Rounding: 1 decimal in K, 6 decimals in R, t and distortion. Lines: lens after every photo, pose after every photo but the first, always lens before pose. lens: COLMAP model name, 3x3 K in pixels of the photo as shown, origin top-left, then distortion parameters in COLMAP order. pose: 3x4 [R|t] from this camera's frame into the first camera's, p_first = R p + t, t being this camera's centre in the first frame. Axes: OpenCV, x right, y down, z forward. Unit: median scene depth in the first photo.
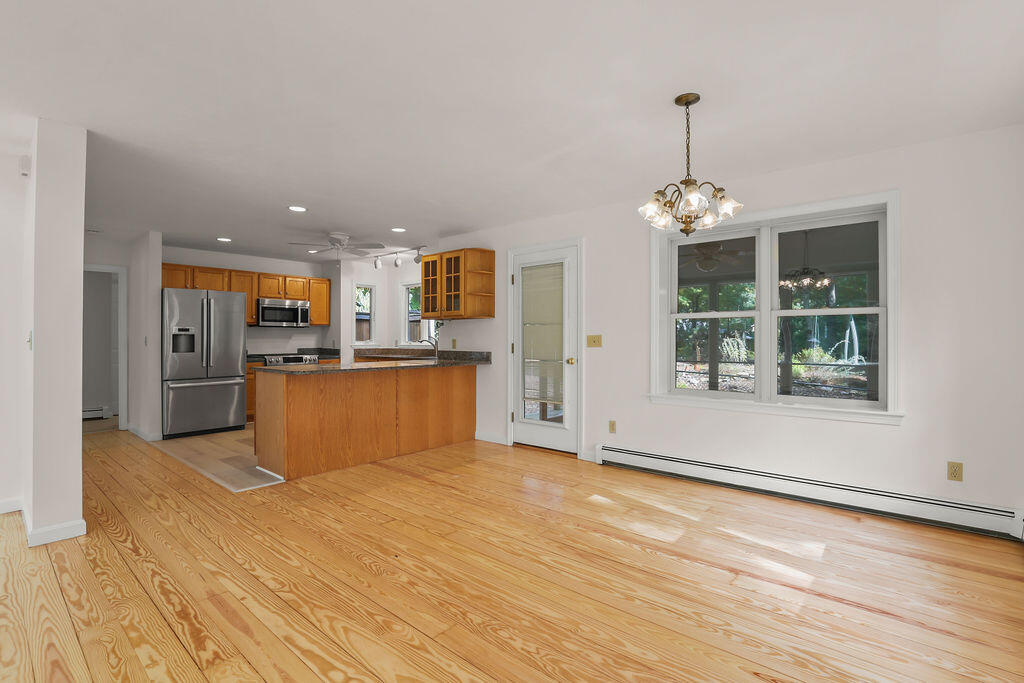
lens RADIAL K [[471.9, 0, 507.4], [0, 471.9, 333.3], [0, 0, 1]] dist [-0.030376, 0.000795]
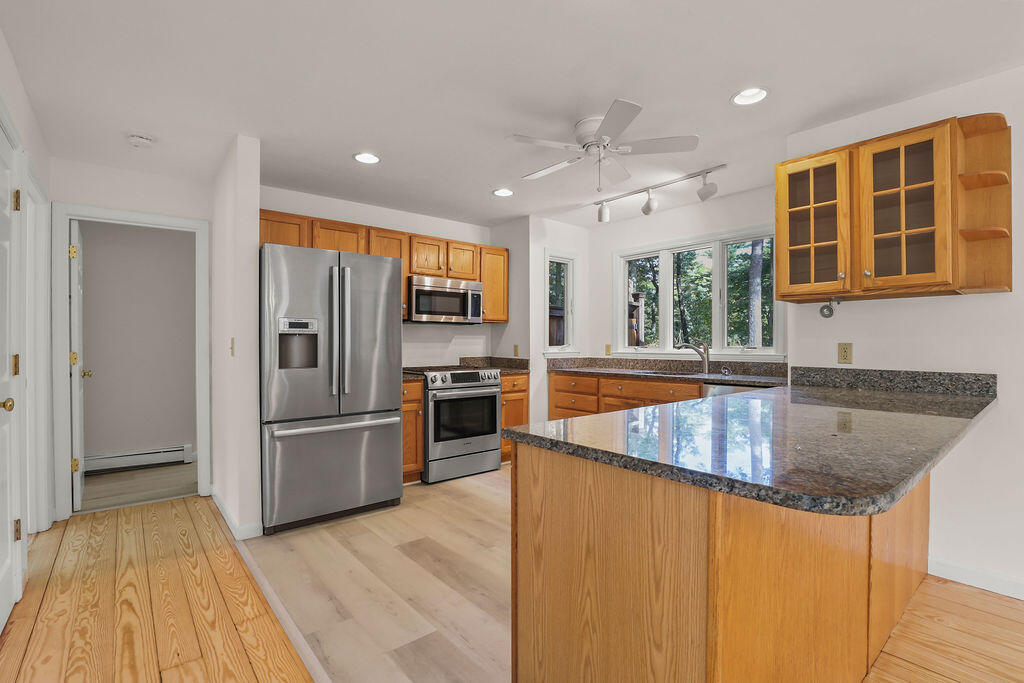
lens RADIAL K [[471.9, 0, 515.6], [0, 471.9, 345.1], [0, 0, 1]] dist [-0.030376, 0.000795]
pose [[0.987457, 0.001455, -0.157880, -0.331448], [0.001086, 0.999871, 0.016004, 0.005981], [0.157883, -0.015975, 0.987329, 0.461196]]
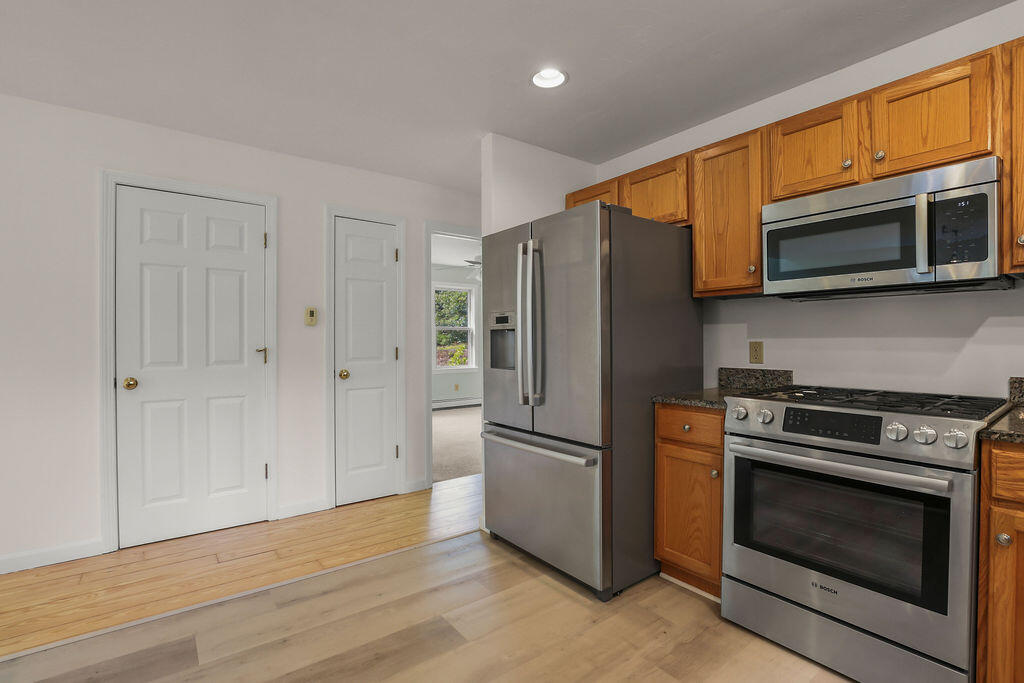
lens RADIAL K [[471.9, 0, 515.5], [0, 471.9, 346.4], [0, 0, 1]] dist [-0.030376, 0.000795]
pose [[-0.216355, 0.013144, -0.976226, -0.212098], [0.016119, 0.999821, 0.009890, 0.012910], [0.976182, -0.013596, -0.216528, 0.994208]]
